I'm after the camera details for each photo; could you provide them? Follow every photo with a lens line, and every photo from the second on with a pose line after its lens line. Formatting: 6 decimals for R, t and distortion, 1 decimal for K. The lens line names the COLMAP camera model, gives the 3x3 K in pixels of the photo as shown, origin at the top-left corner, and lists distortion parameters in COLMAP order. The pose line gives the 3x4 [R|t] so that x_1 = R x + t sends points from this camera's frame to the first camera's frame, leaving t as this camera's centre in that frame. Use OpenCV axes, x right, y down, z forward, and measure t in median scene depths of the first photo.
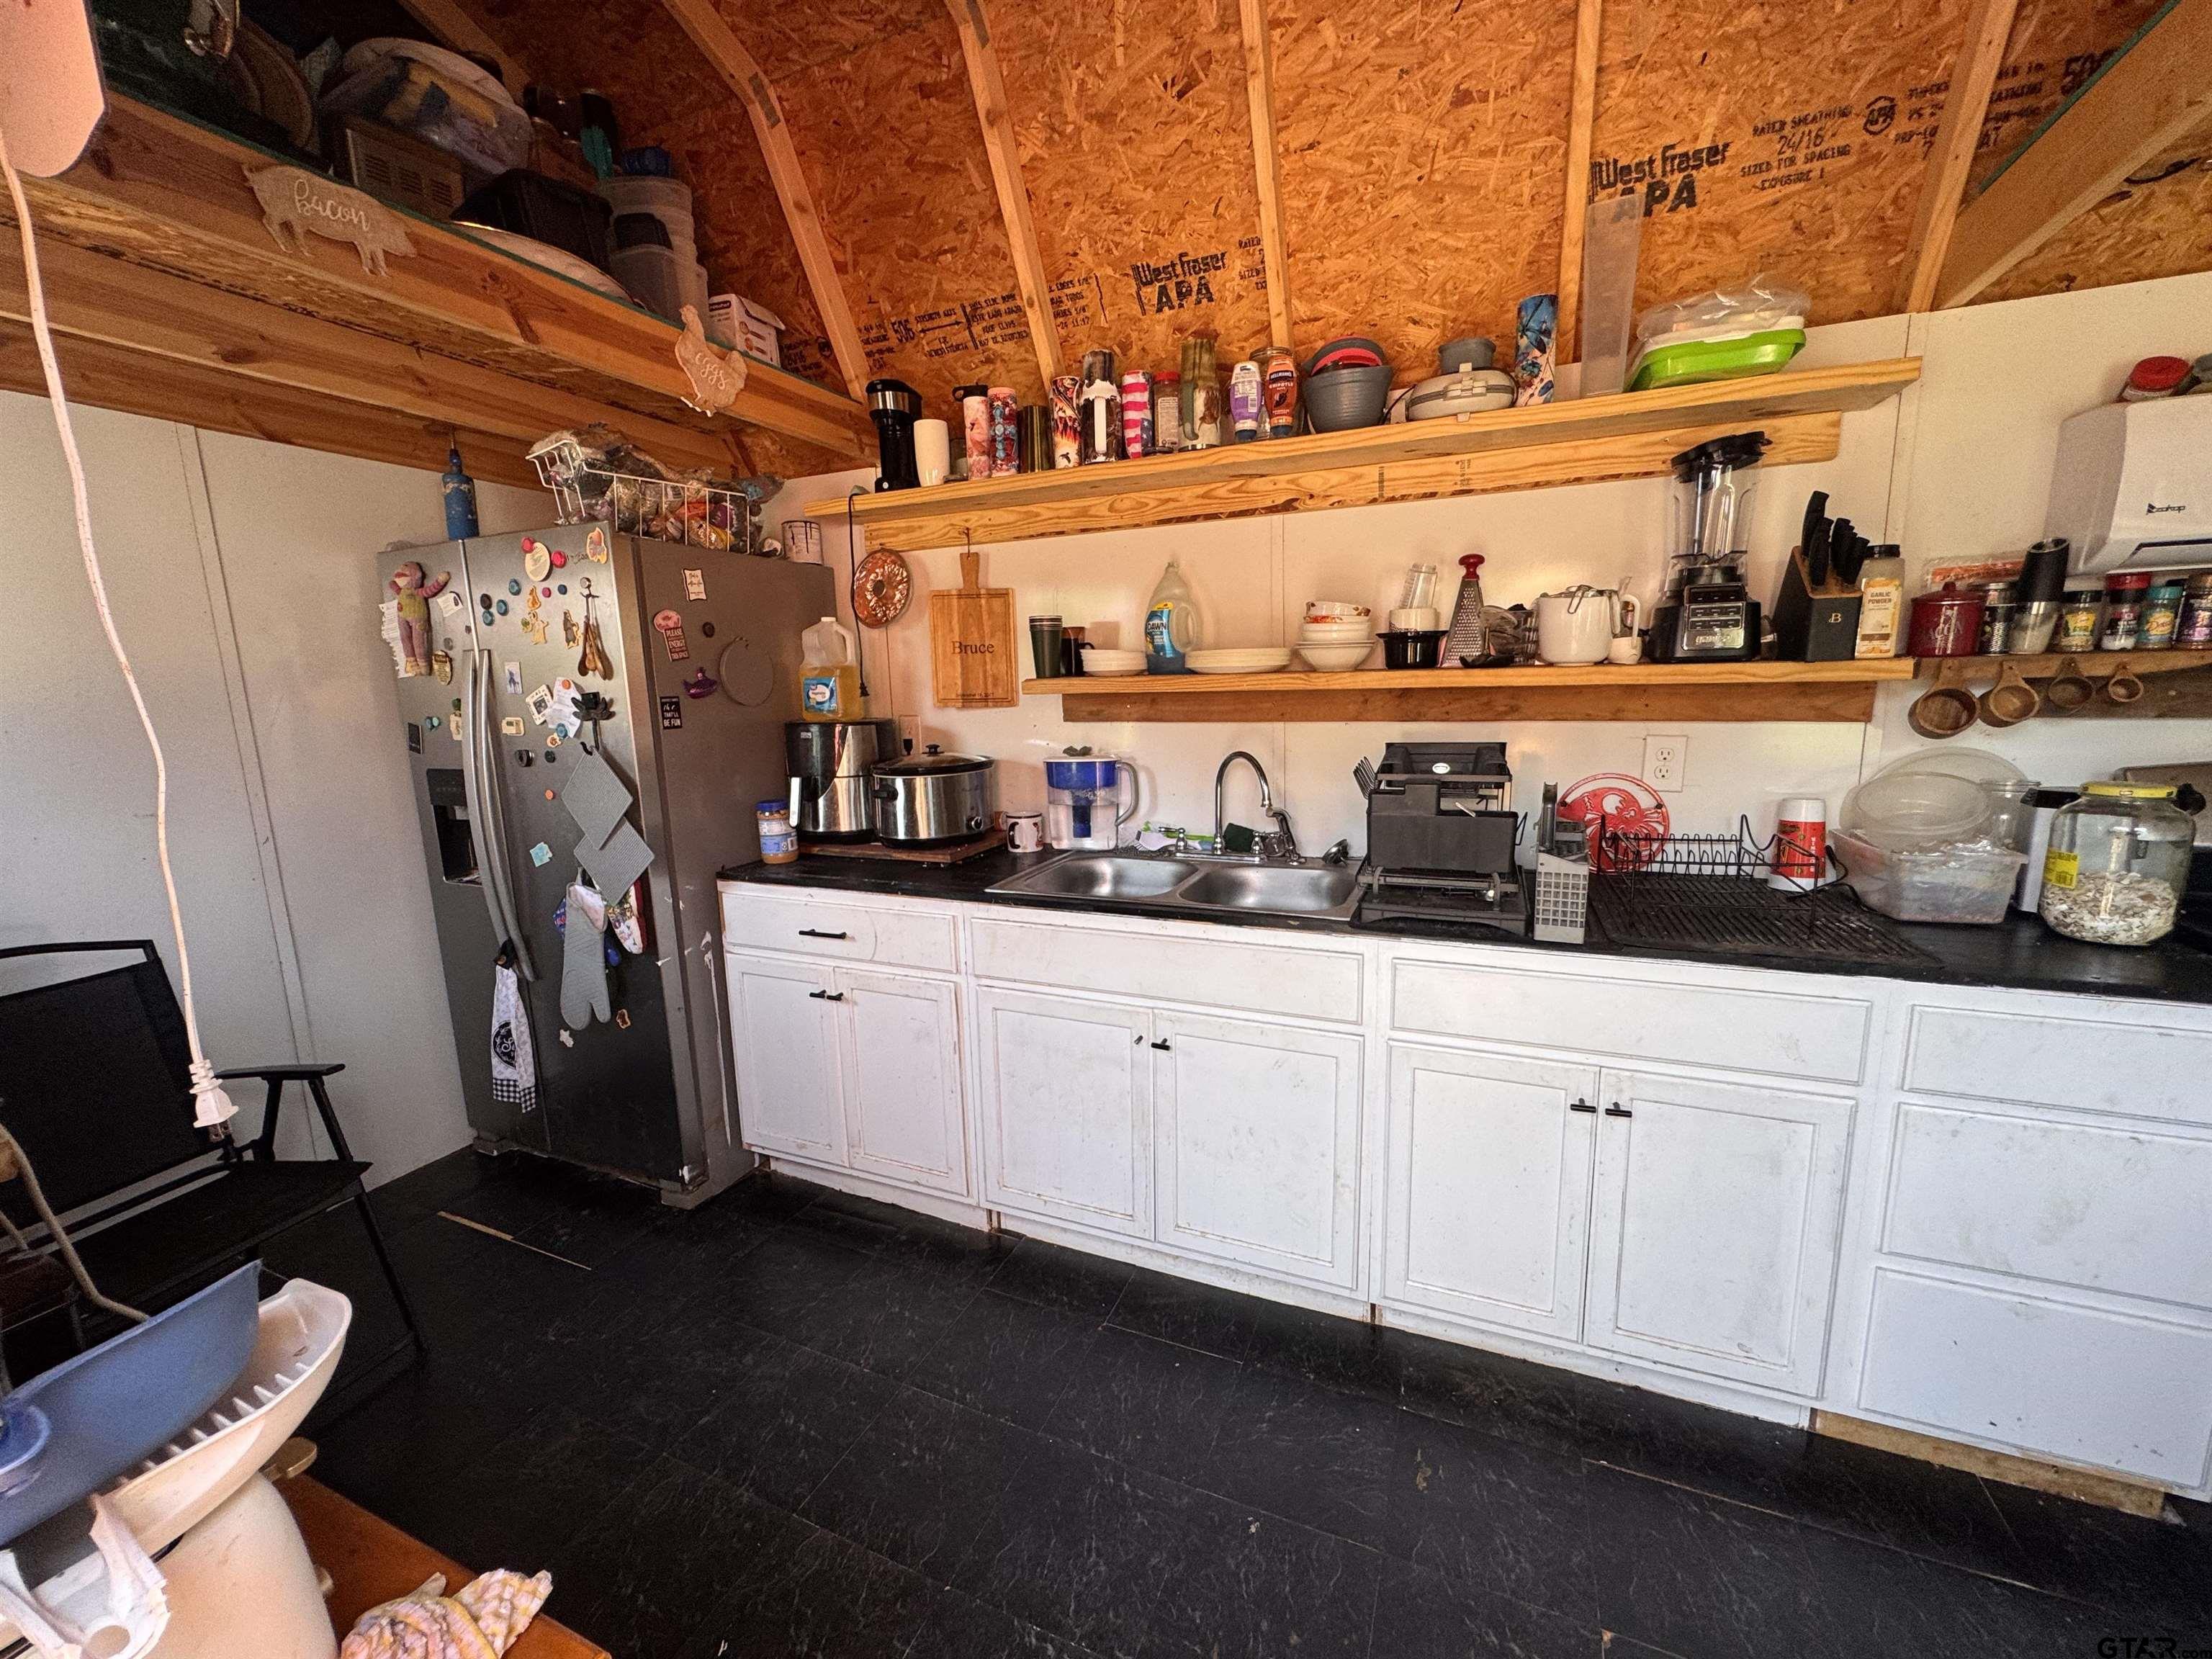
lens RADIAL K [[891.3, 0, 1102.1], [0, 891.3, 831.3], [0, 0, 1]] dist [-0.003435, 0.000713]
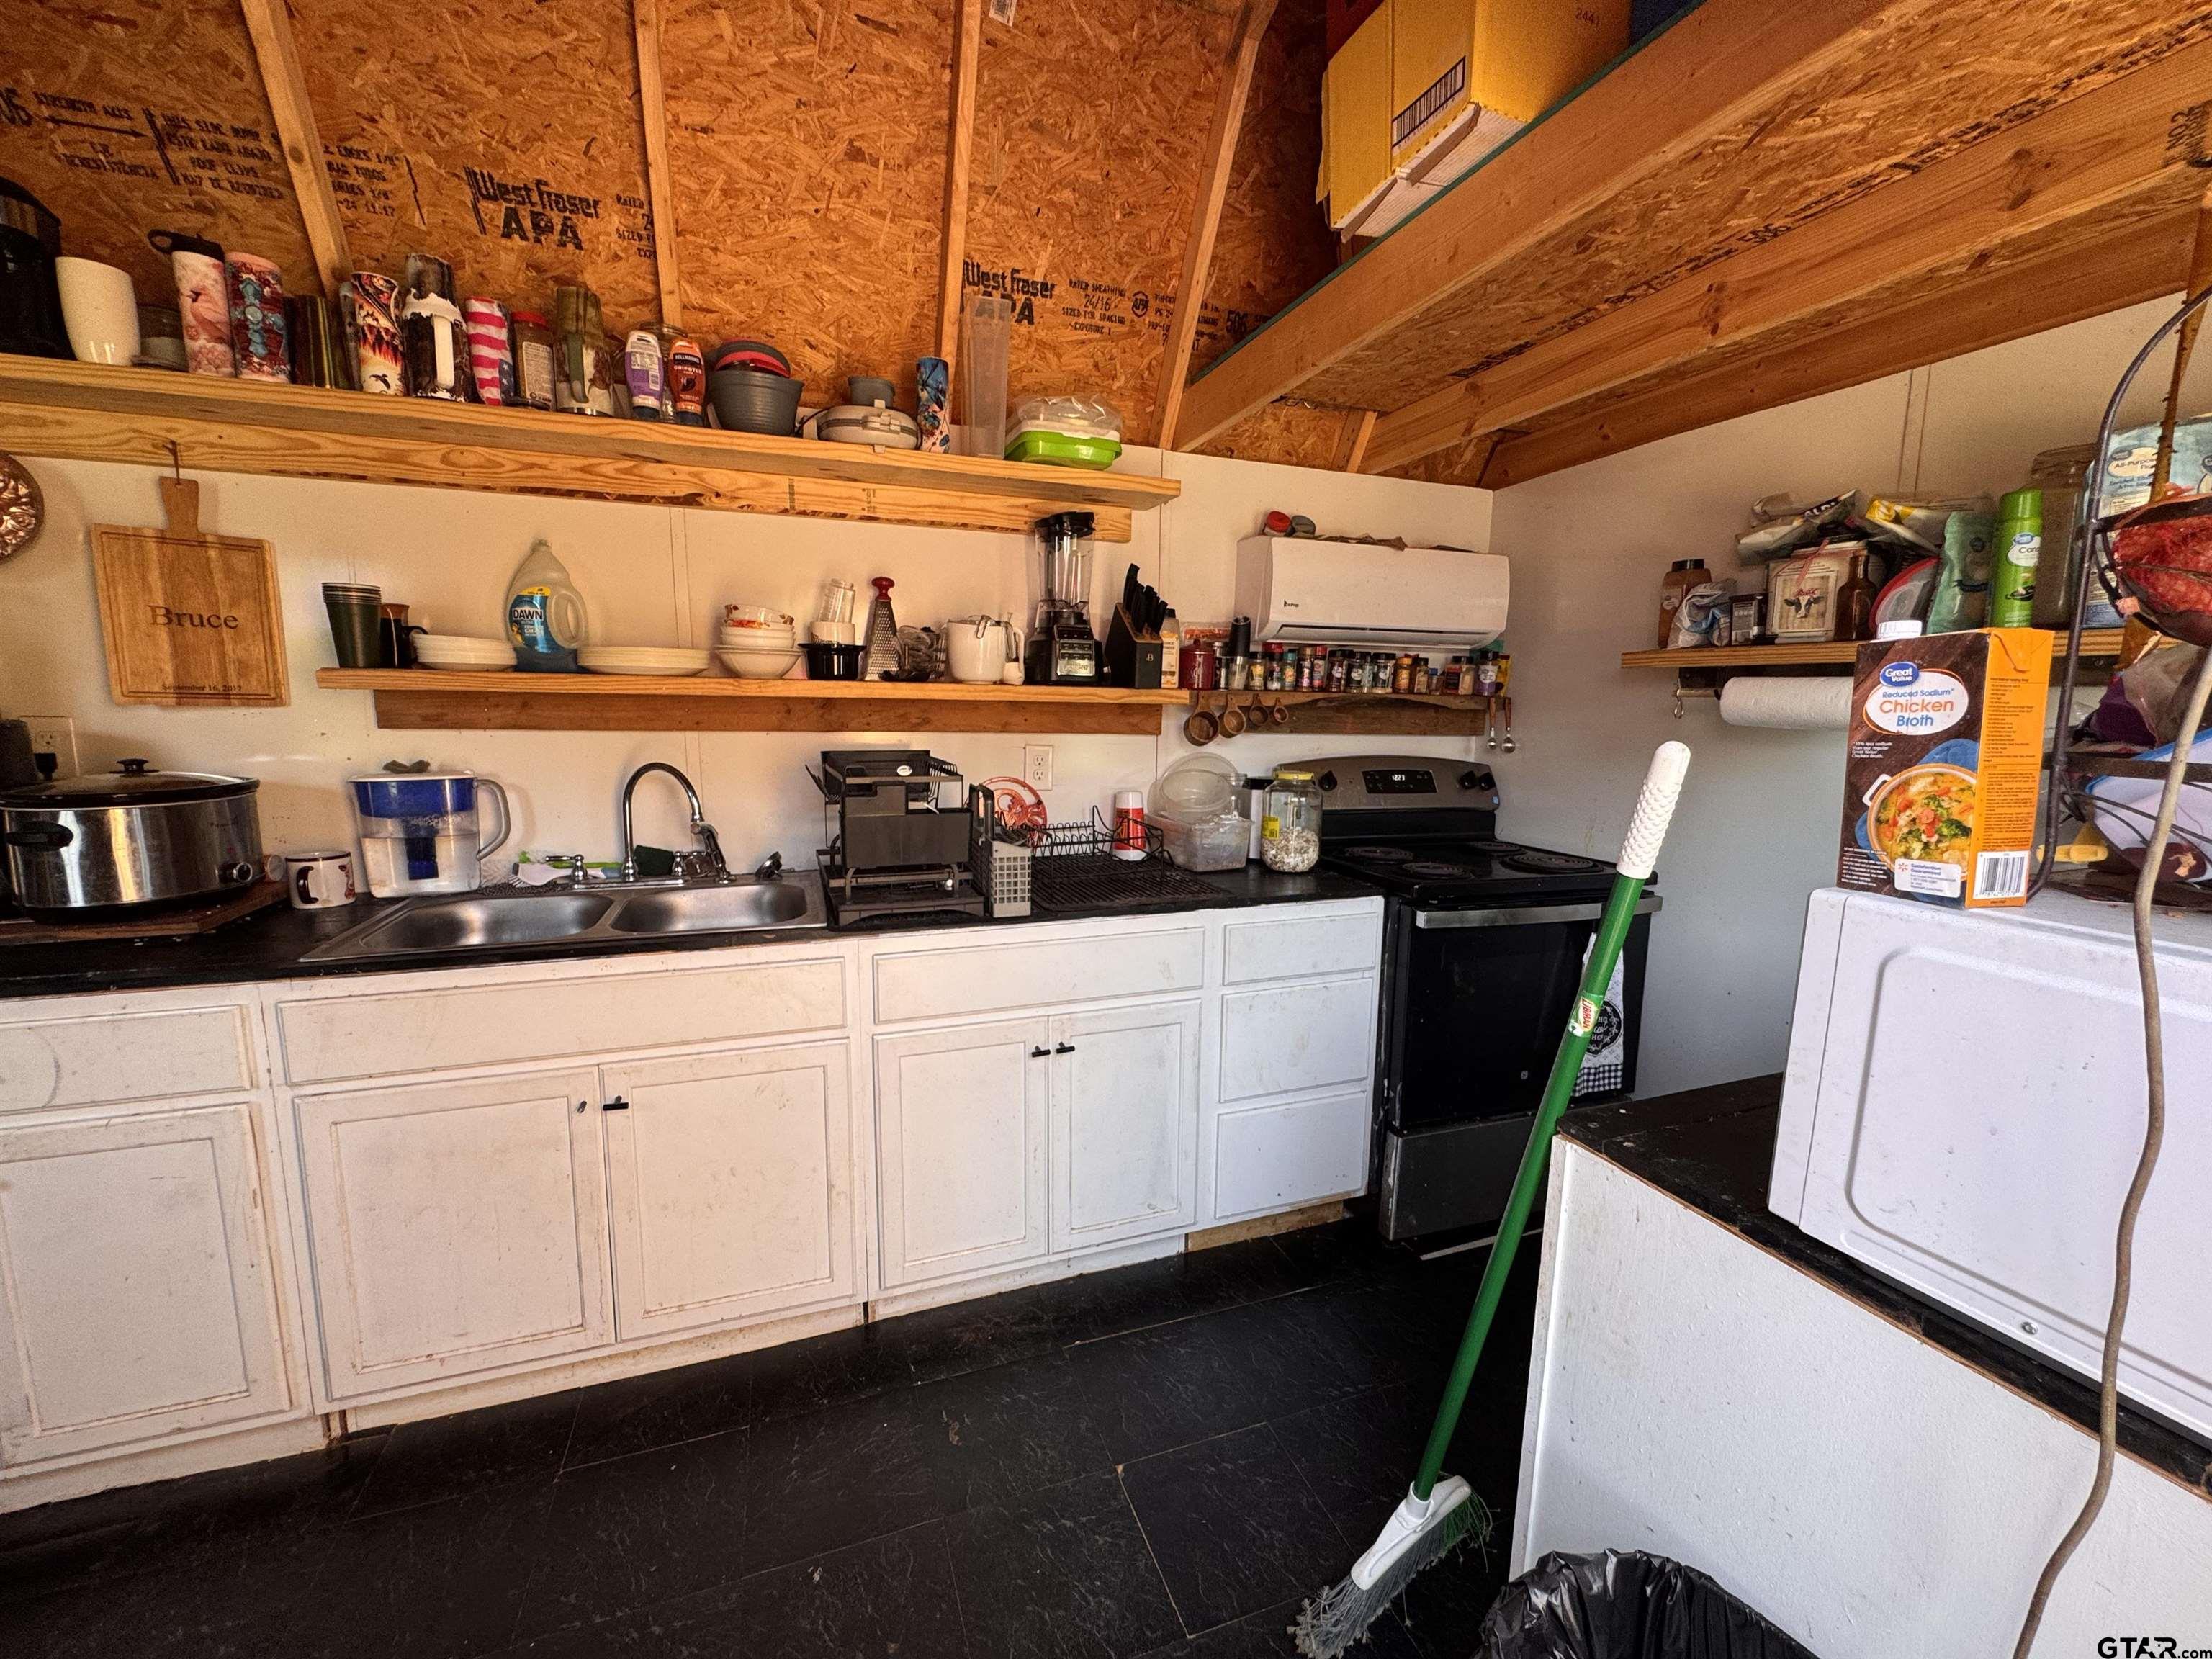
lens RADIAL K [[891.3, 0, 1106.6], [0, 891.3, 830.0], [0, 0, 1]] dist [-0.003435, 0.000713]
pose [[0.723145, -0.061033, 0.687994, -0.159561], [0.082124, 0.996620, 0.002092, 0.015452], [-0.685796, 0.054988, 0.725713, 0.049527]]
